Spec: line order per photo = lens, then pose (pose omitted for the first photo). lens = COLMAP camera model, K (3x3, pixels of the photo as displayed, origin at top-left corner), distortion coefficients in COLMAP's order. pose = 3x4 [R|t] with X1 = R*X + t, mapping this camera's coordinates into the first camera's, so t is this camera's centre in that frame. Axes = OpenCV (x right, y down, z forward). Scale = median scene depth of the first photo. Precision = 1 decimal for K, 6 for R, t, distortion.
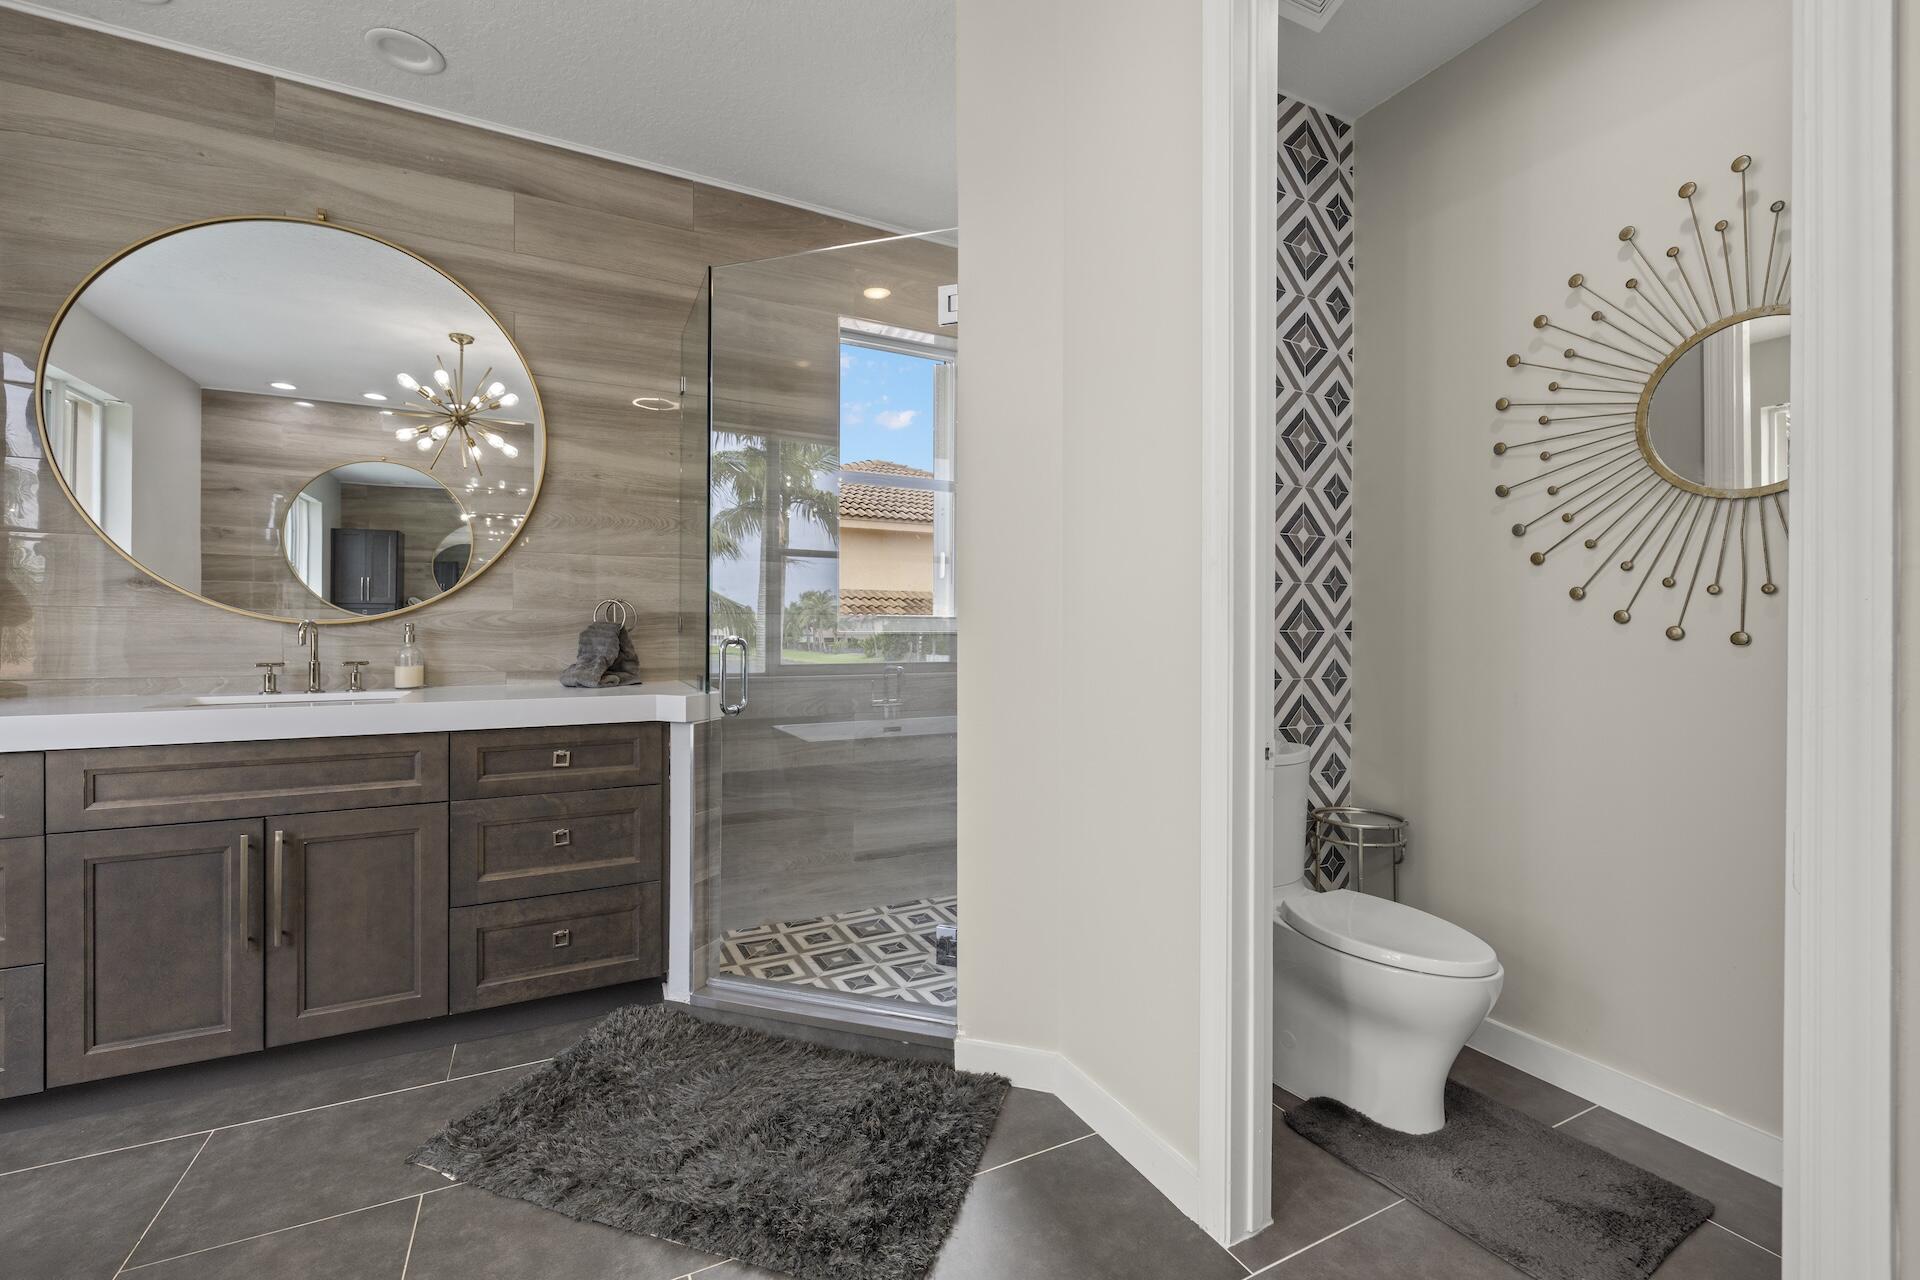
lens RADIAL K [[798.1, 0, 964.2], [0, 798.1, 630.4], [0, 0, 1]] dist [-0.000915, 0.000131]
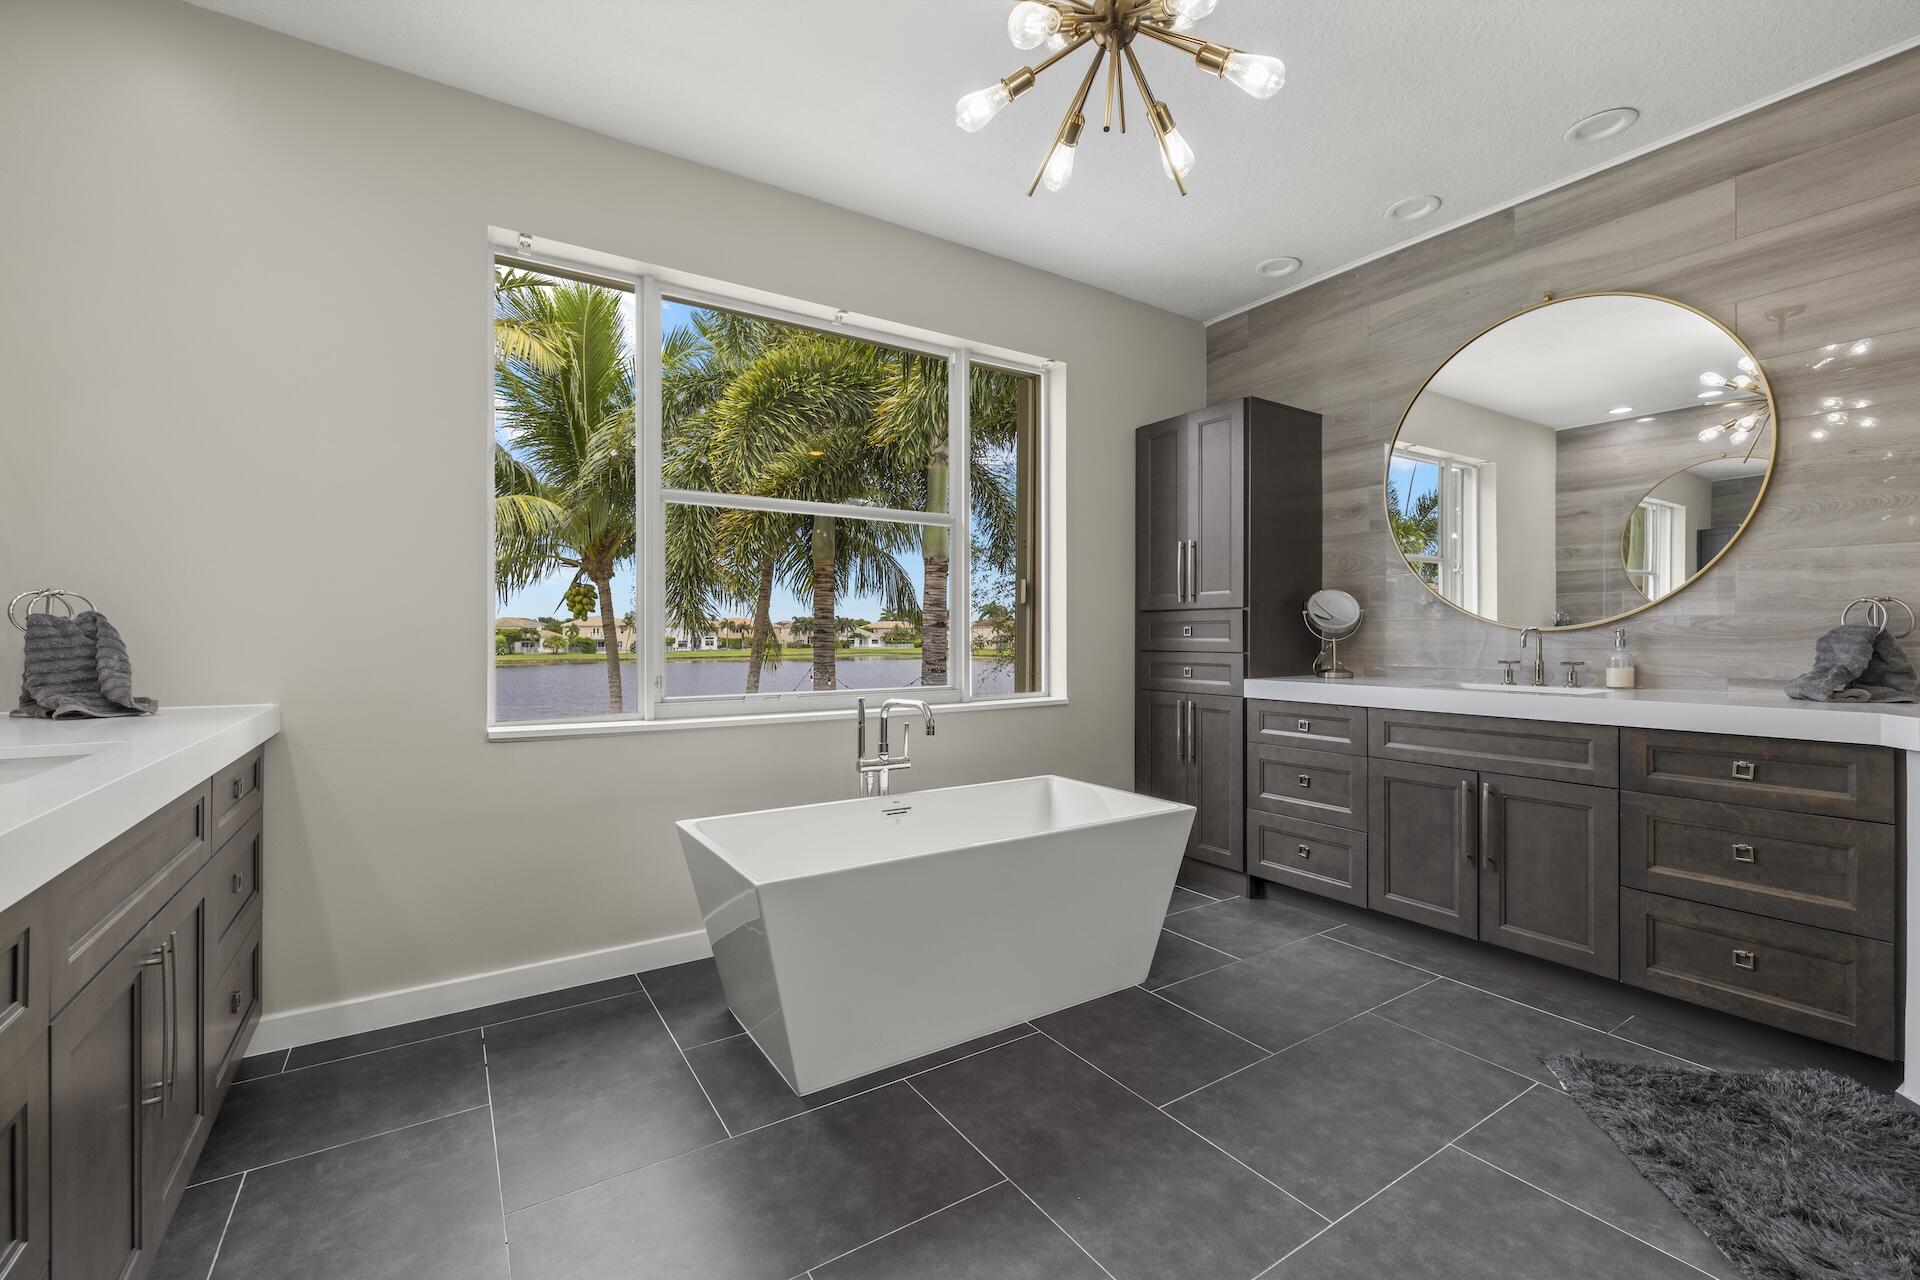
lens RADIAL K [[798.1, 0, 964.2], [0, 798.1, 630.4], [0, 0, 1]] dist [-0.000915, 0.000131]
pose [[0.115088, -0.007068, -0.993330, 0.335853], [0.000013, 0.999975, -0.007113, 0.000810], [0.993355, 0.000806, 0.115085, -0.033150]]
